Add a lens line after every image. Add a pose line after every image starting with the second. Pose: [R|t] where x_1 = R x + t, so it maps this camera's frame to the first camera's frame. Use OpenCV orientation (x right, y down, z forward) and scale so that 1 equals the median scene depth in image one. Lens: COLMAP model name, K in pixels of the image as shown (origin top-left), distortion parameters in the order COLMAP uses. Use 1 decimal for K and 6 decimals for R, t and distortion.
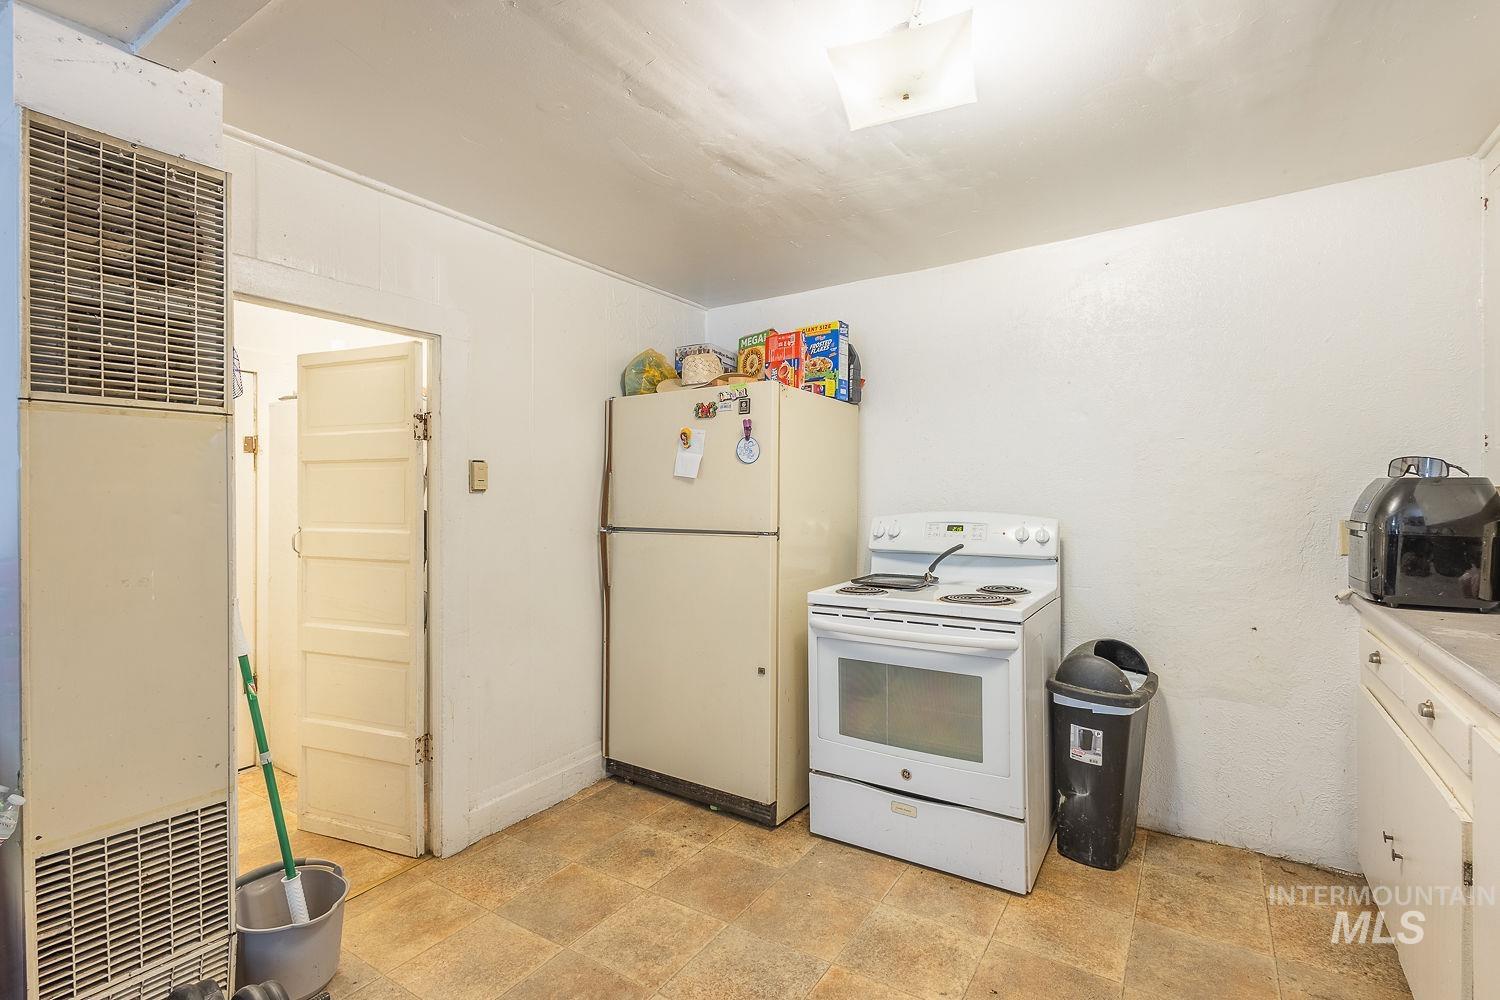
lens RADIAL K [[696.6, 0, 753.5], [0, 696.6, 496.1], [0, 0, 1]] dist [0.002393, 0.000242]
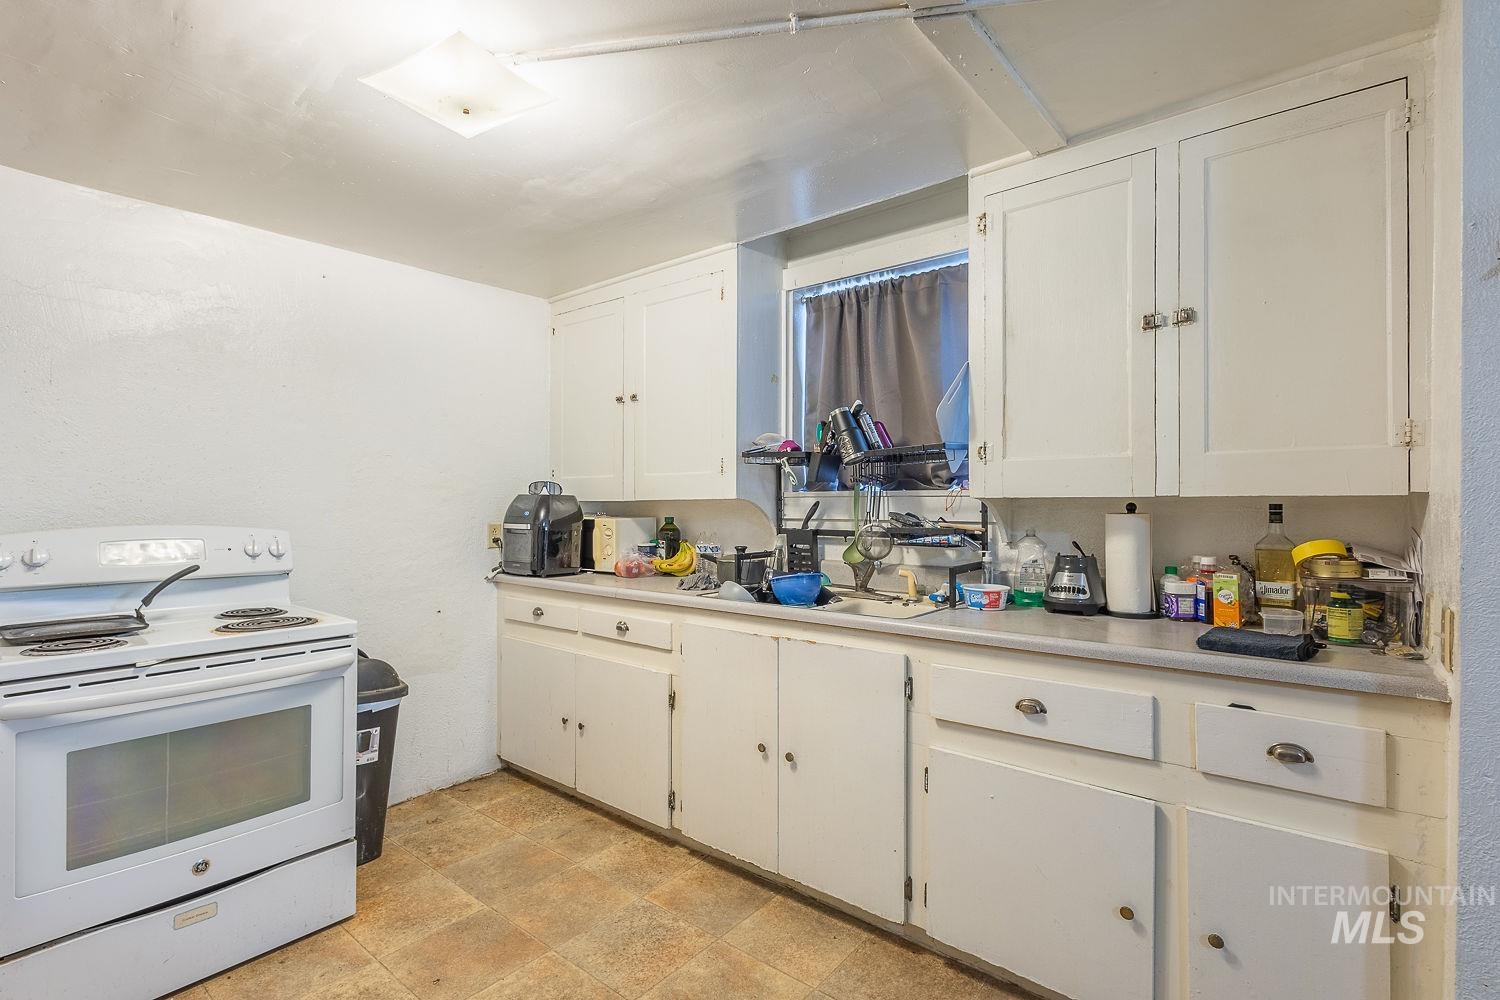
lens RADIAL K [[705.0, 0, 741.6], [0, 705.0, 497.9], [0, 0, 1]] dist [0.006506, 0.000091]
pose [[0.105101, 0.017037, 0.994316, -0.531789], [-0.002400, 0.999855, -0.016878, 0.004941], [-0.994459, -0.000613, 0.105126, 0.346681]]
